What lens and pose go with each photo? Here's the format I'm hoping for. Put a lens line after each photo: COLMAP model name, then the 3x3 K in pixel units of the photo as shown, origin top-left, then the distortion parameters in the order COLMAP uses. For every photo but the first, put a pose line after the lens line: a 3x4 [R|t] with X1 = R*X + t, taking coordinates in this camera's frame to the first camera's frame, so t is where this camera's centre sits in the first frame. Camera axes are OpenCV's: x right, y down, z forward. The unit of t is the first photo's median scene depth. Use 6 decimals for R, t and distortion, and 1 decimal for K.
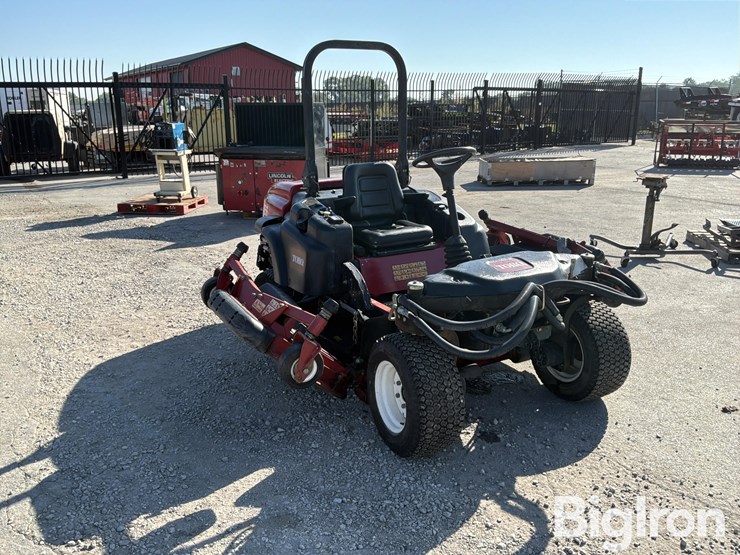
lens RADIAL K [[612.6, 0, 373.6], [0, 612.6, 284.6], [0, 0, 1]] dist [0.076554, -0.159060]
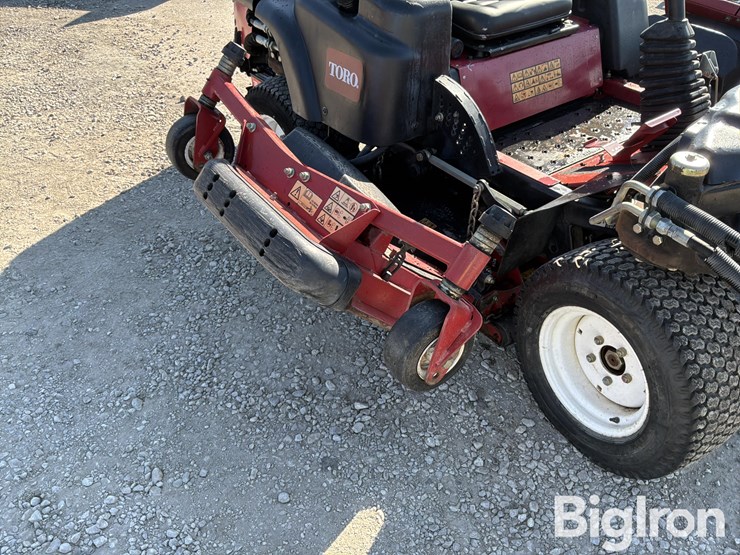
lens RADIAL K [[605.5, 0, 368.1], [0, 605.5, 277.3], [0, 0, 1]] dist [0.094041, -0.197706]
pose [[0.994896, -0.071805, 0.070896, -0.157615], [0.040138, 0.926222, 0.374836, -0.076969], [-0.092581, -0.370077, 0.924376, 0.471355]]
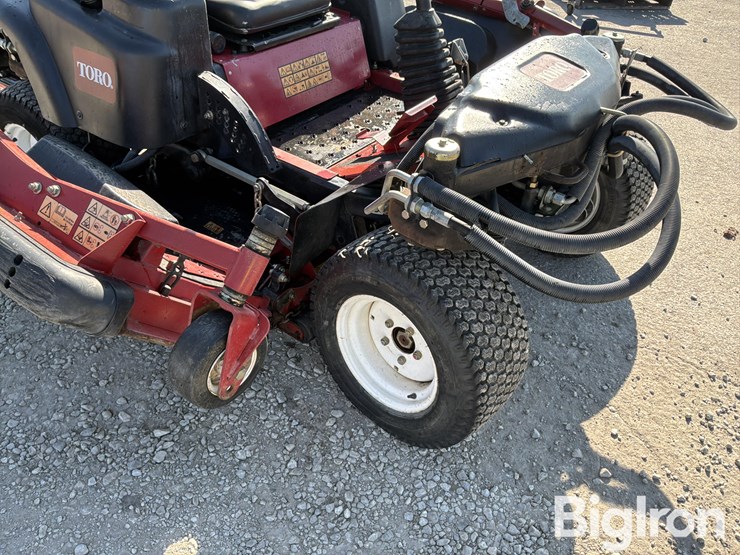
lens RADIAL K [[605.5, 0, 366.8], [0, 605.5, 278.8], [0, 0, 1]] dist [0.094041, -0.197706]
pose [[0.915451, -0.199925, 0.349256, -0.132011], [0.048544, 0.916390, 0.397332, -0.075537], [-0.399491, -0.346784, 0.848615, 0.478704]]
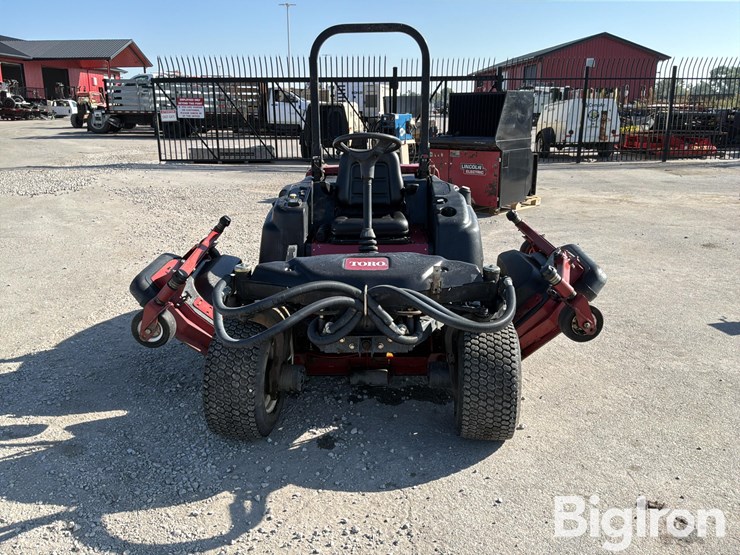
lens RADIAL K [[612.6, 0, 372.1], [0, 612.6, 270.1], [0, 0, 1]] dist [0.076554, -0.159060]
pose [[0.851896, 0.133918, -0.506300, 0.615234], [-0.139629, 0.989839, 0.026877, -0.042710], [0.504755, 0.047798, 0.861939, 0.191581]]
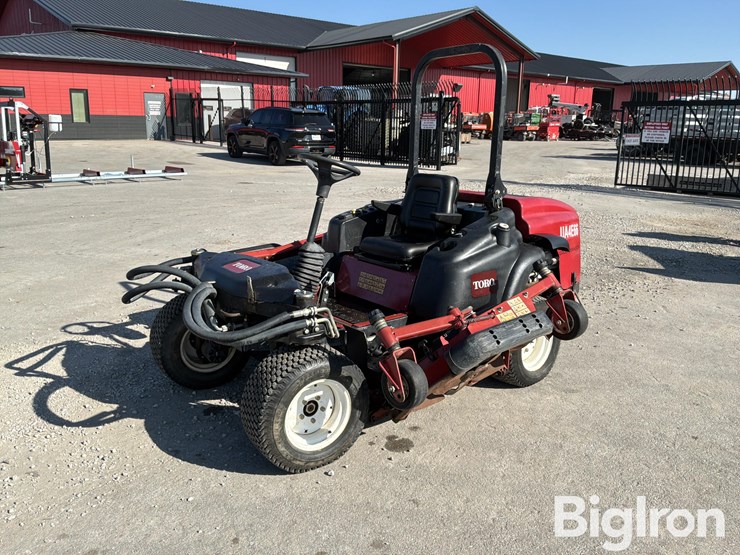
lens RADIAL K [[605.5, 0, 379.6], [0, 605.5, 288.2], [0, 0, 1]] dist [0.094041, -0.197706]
pose [[0.150012, 0.257563, -0.954546, 1.107982], [-0.279752, 0.937073, 0.208884, -0.249205], [0.948280, 0.235702, 0.212626, 0.897669]]
